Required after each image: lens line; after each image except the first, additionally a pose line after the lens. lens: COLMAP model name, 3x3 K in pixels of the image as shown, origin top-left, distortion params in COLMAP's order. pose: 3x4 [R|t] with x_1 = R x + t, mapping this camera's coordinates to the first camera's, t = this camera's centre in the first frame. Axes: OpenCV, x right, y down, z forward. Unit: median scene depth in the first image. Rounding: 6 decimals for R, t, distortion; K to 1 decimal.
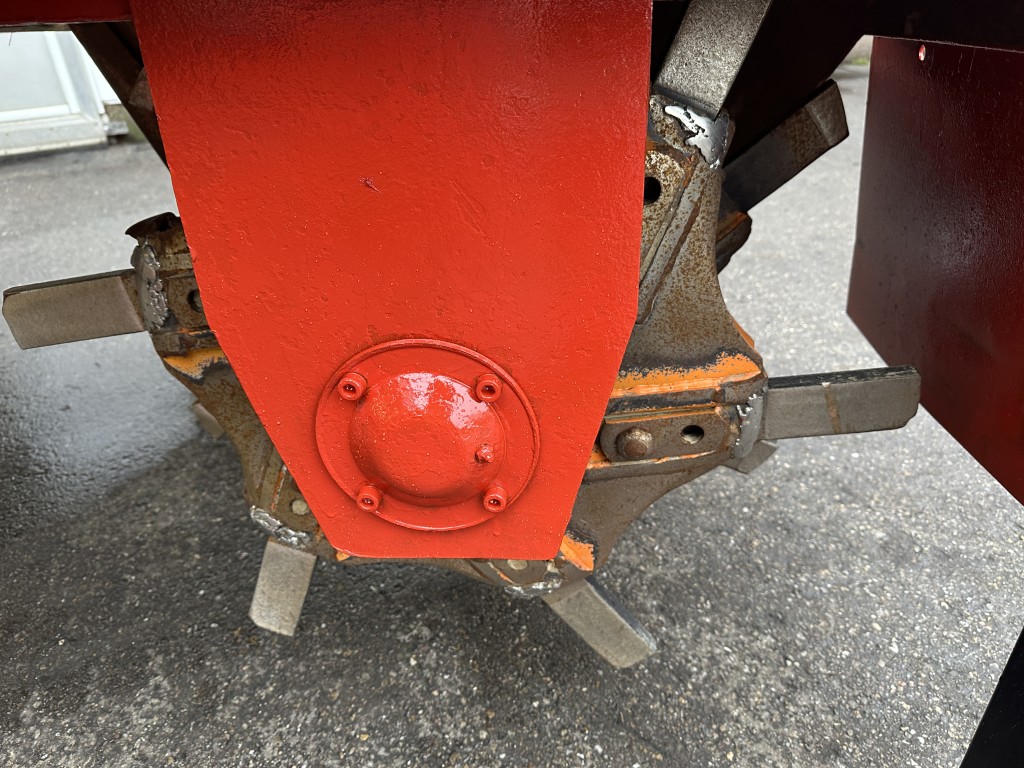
lens RADIAL K [[710.8, 0, 488.9], [0, 710.8, 379.3], [0, 0, 1]] dist [-0.002094, -0.000378]
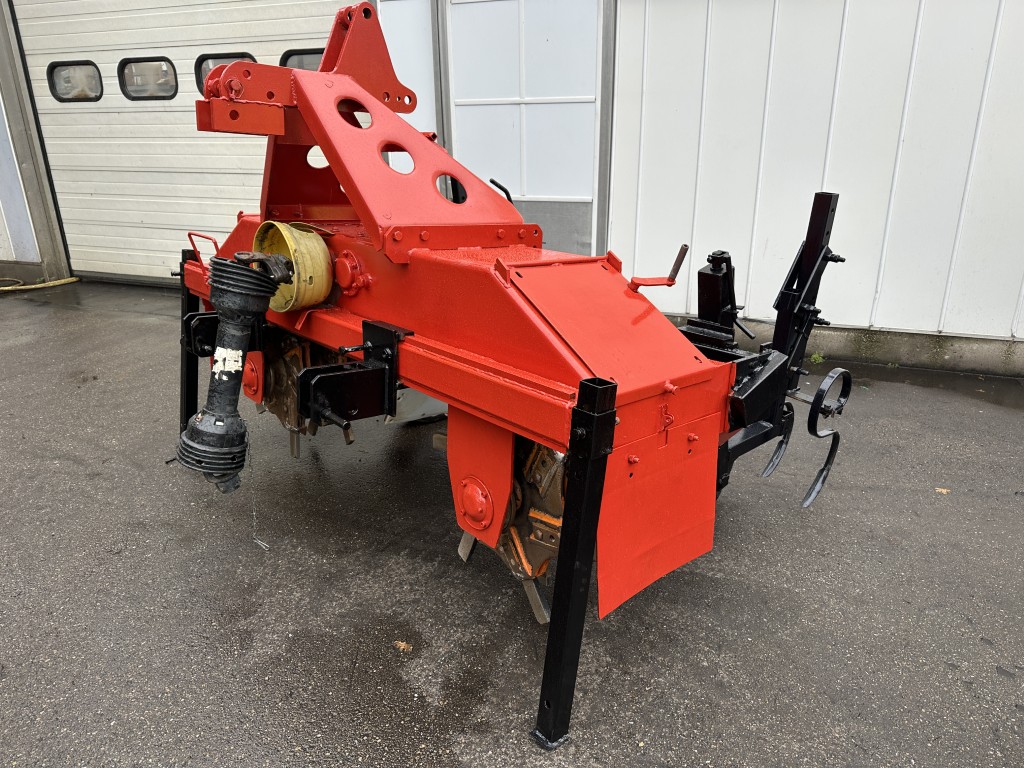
lens RADIAL K [[717.3, 0, 548.3], [0, 717.3, 386.6], [0, 0, 1]] dist [0.148327, -0.290869]
pose [[0.737054, 0.270841, -0.619190, 1.768139], [-0.375957, 0.925656, -0.042628, -0.348454], [0.561612, 0.264207, 0.784083, -1.480584]]
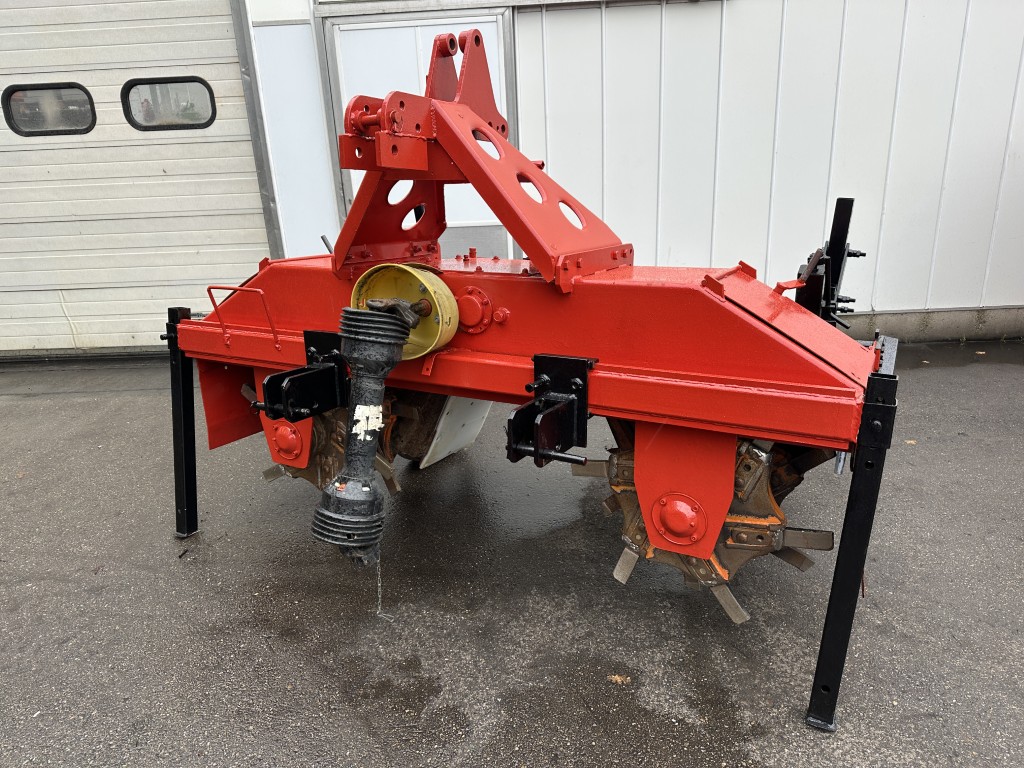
lens RADIAL K [[713.8, 0, 512.0], [0, 713.8, 384.0], [0, 0, 1]] dist [0.092158, -0.141671]
pose [[0.920484, 0.136371, -0.366213, 0.297531], [-0.207684, 0.964547, -0.162838, 0.143942], [0.331024, 0.225946, 0.916172, -2.240825]]
